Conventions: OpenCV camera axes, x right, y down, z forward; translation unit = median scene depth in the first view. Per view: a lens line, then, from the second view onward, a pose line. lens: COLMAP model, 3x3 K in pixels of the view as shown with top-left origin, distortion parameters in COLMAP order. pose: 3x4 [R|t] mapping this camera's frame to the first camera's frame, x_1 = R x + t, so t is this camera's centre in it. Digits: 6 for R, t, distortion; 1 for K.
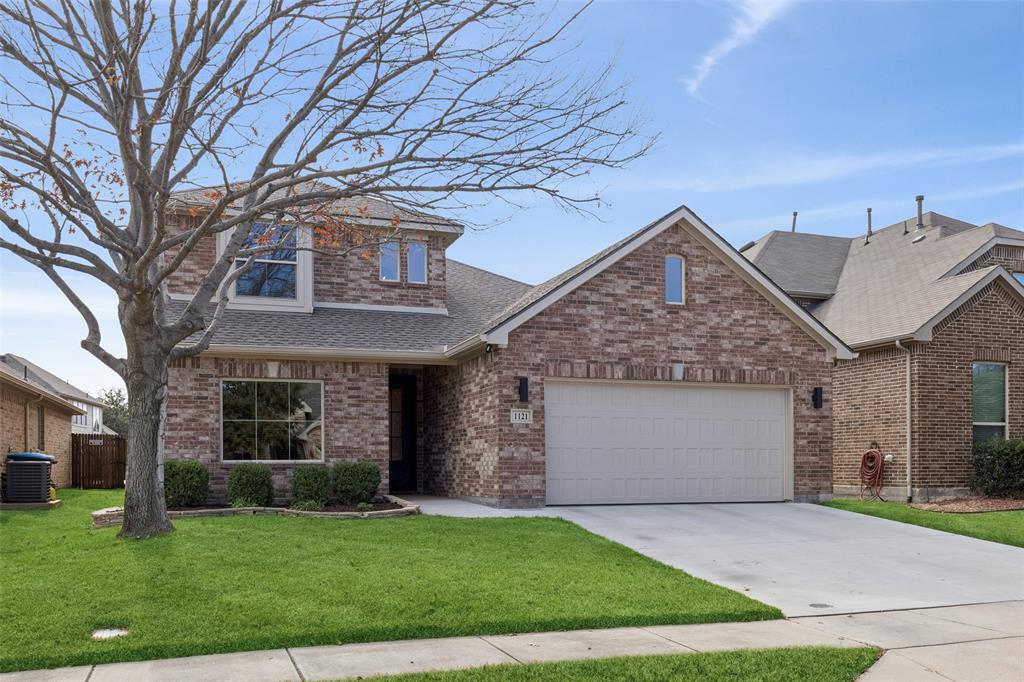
lens RADIAL K [[1106.5, 0, 512.0], [0, 1106.5, 341.0], [0, 0, 1]] dist [0.005047, 0.003954]
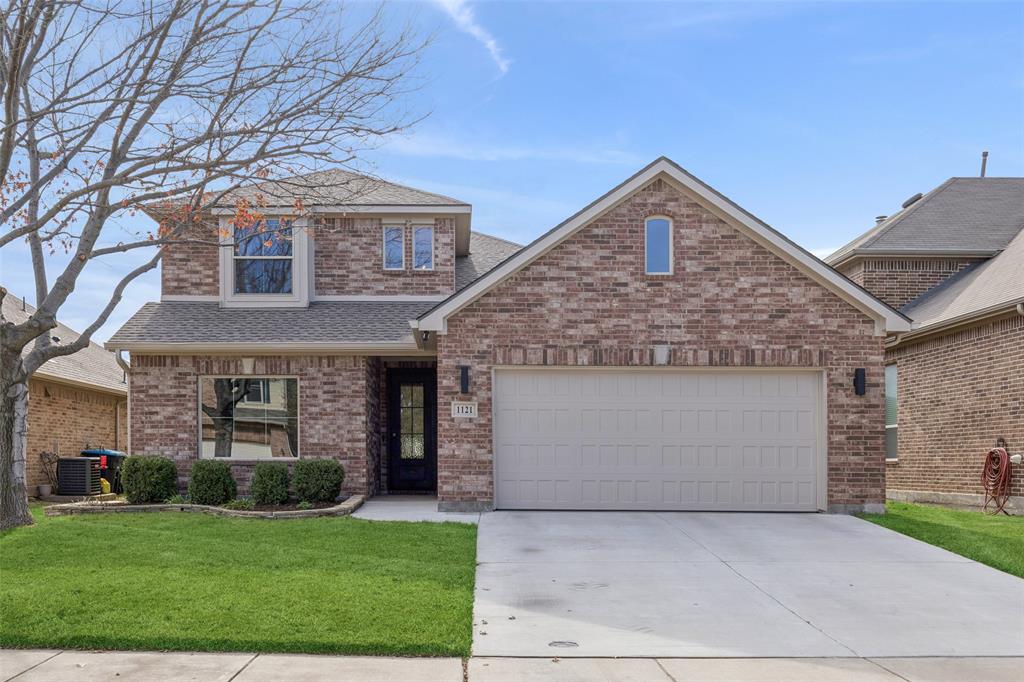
lens RADIAL K [[1106.5, 0, 512.0], [0, 1106.5, 341.0], [0, 0, 1]] dist [0.005047, 0.003954]
pose [[0.910500, -0.038911, -0.411674, 0.396000], [0.038846, 0.999209, -0.008528, 0.020369], [0.411680, -0.008227, 0.911291, 0.187437]]
